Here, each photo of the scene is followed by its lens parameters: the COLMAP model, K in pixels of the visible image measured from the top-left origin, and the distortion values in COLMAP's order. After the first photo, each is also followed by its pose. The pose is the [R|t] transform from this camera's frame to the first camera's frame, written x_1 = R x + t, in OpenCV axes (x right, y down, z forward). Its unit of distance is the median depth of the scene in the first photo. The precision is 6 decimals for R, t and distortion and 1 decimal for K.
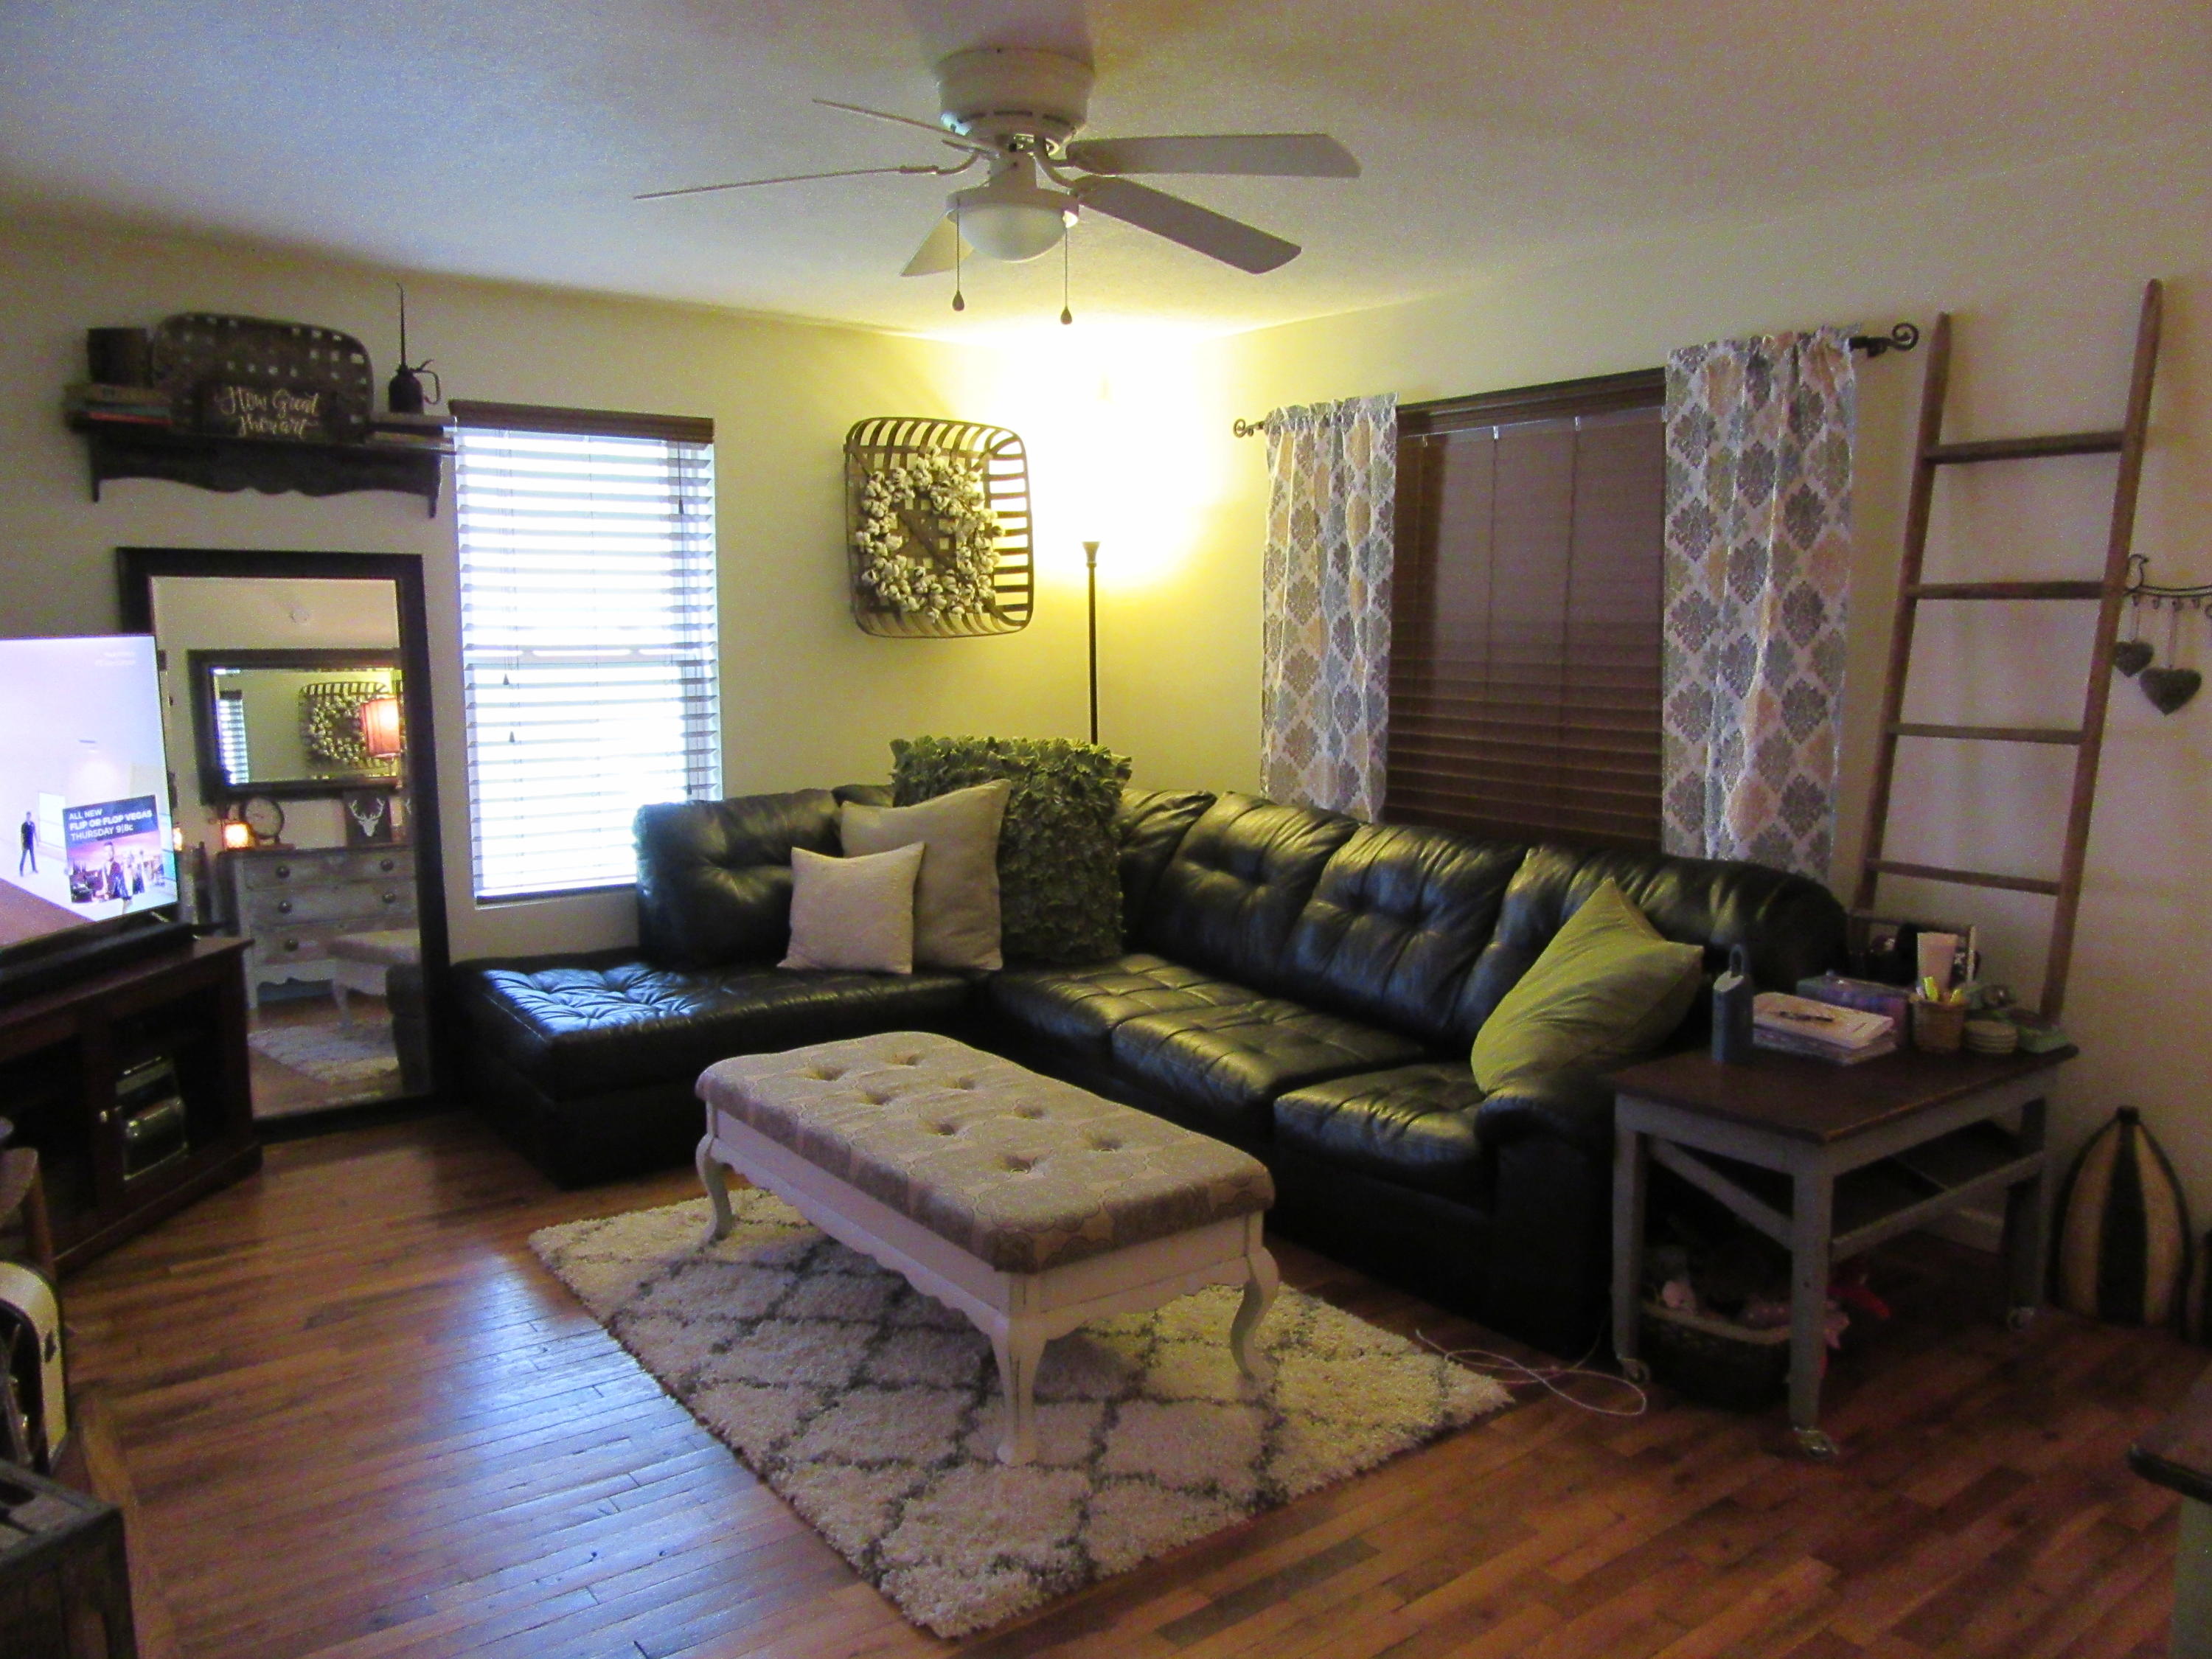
lens RADIAL K [[1644.3, 0, 1102.1], [0, 1644.3, 835.1], [0, 0, 1]] dist [0.005972, 0.005303]
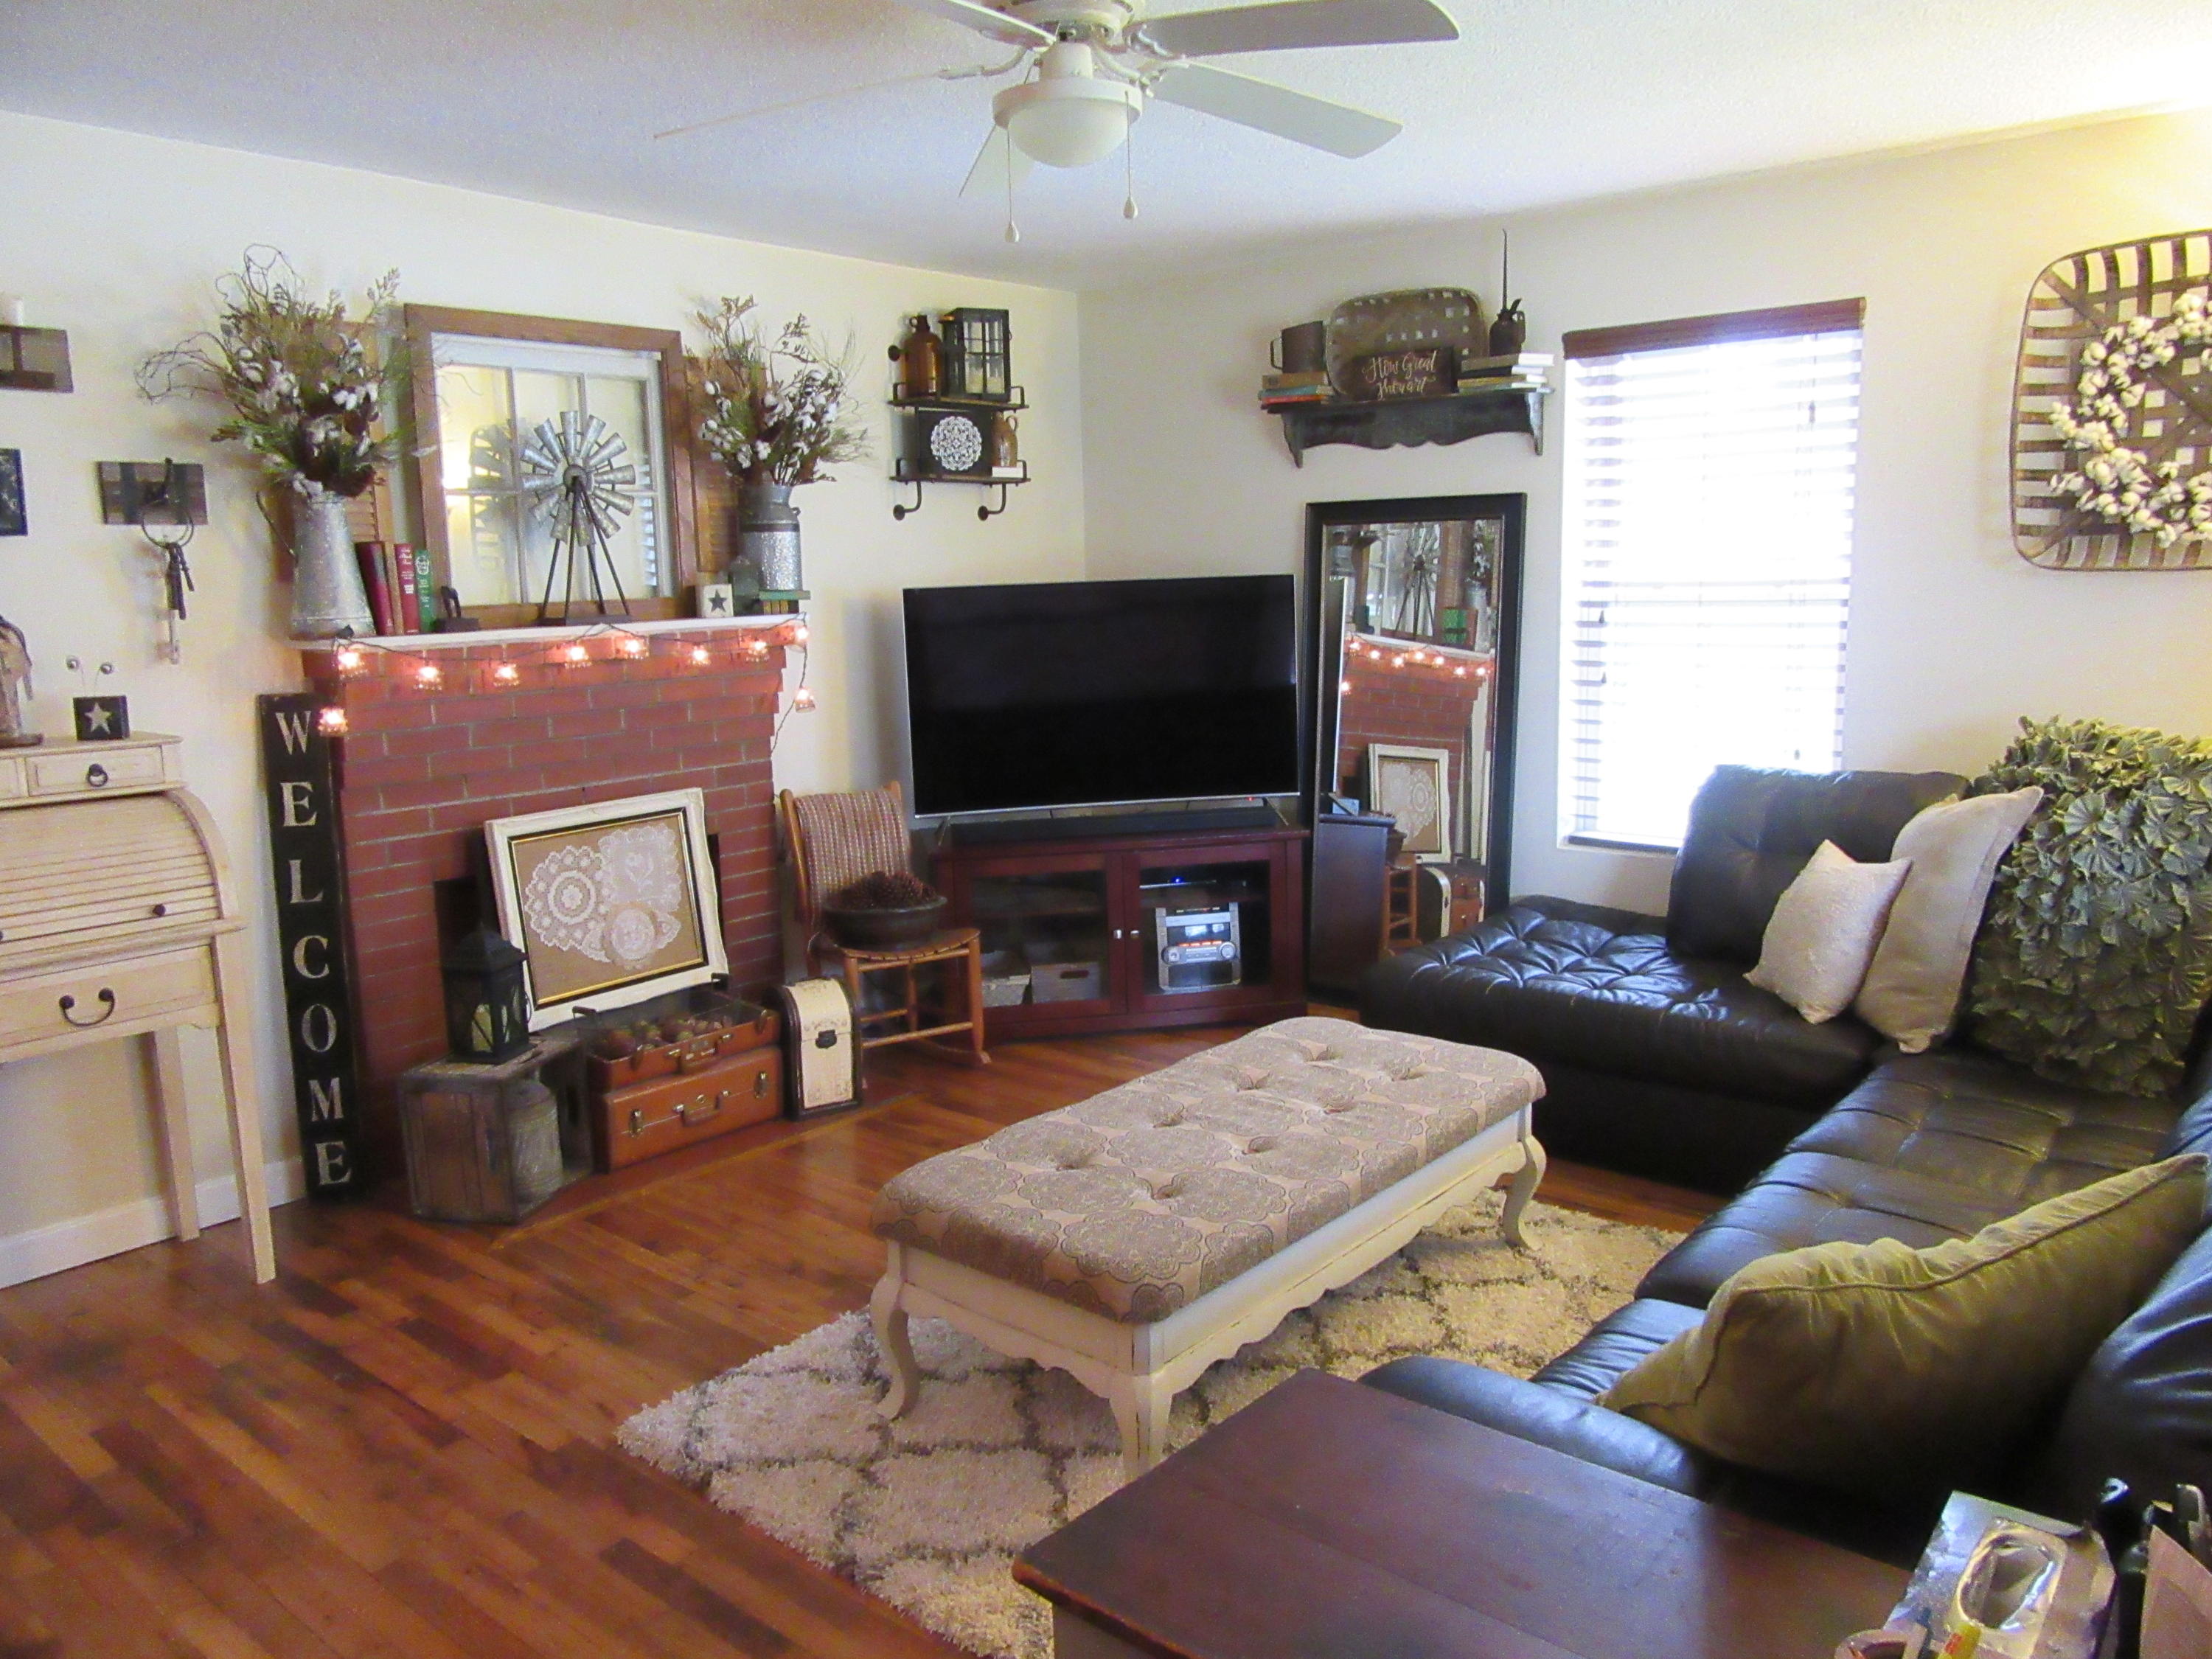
lens RADIAL K [[1644.3, 0, 1100.0], [0, 1644.3, 830.9], [0, 0, 1]] dist [0.005972, 0.005303]
pose [[0.243461, 0.150661, -0.958138, 0.566508], [-0.102584, 0.986321, 0.129026, -0.073234], [0.964470, 0.066877, 0.255586, 0.534277]]
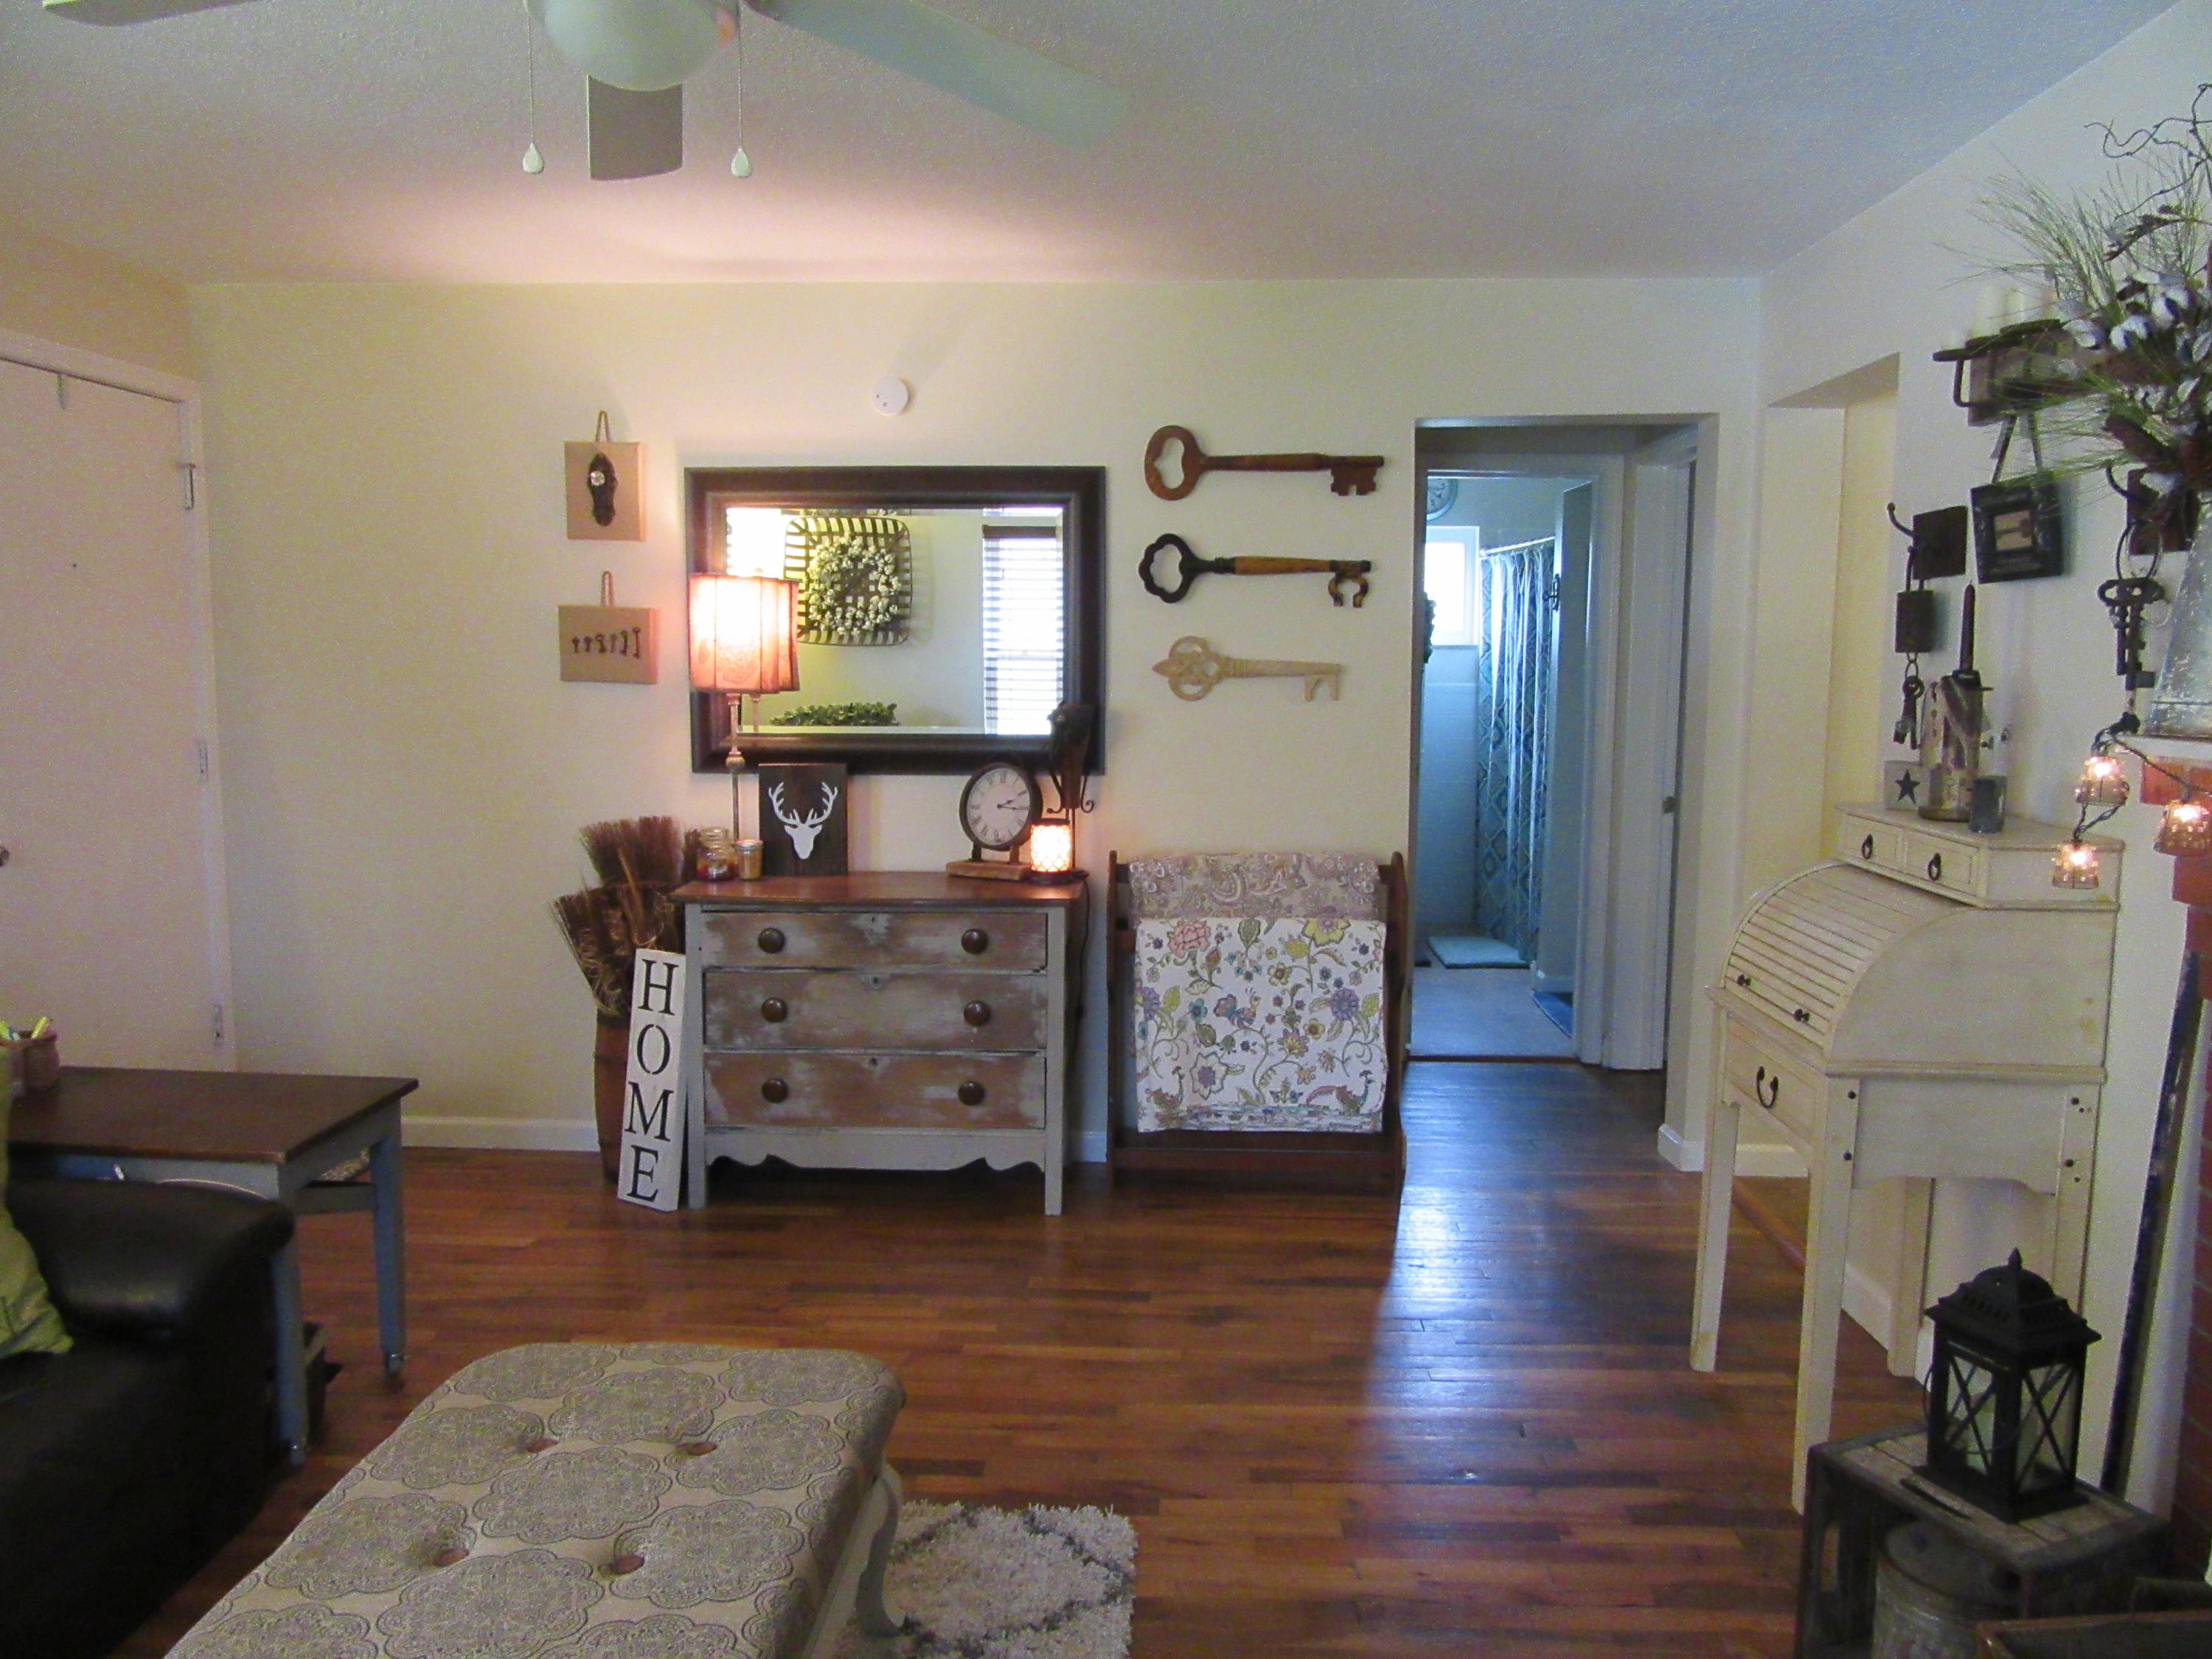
lens RADIAL K [[1644.3, 0, 1095.7], [0, 1644.3, 829.9], [0, 0, 1]] dist [0.005972, 0.005303]
pose [[-0.779654, -0.076685, 0.621498, -0.401599], [0.072592, 0.974715, 0.211333, -0.121957], [-0.621989, 0.209883, -0.754373, 0.944079]]
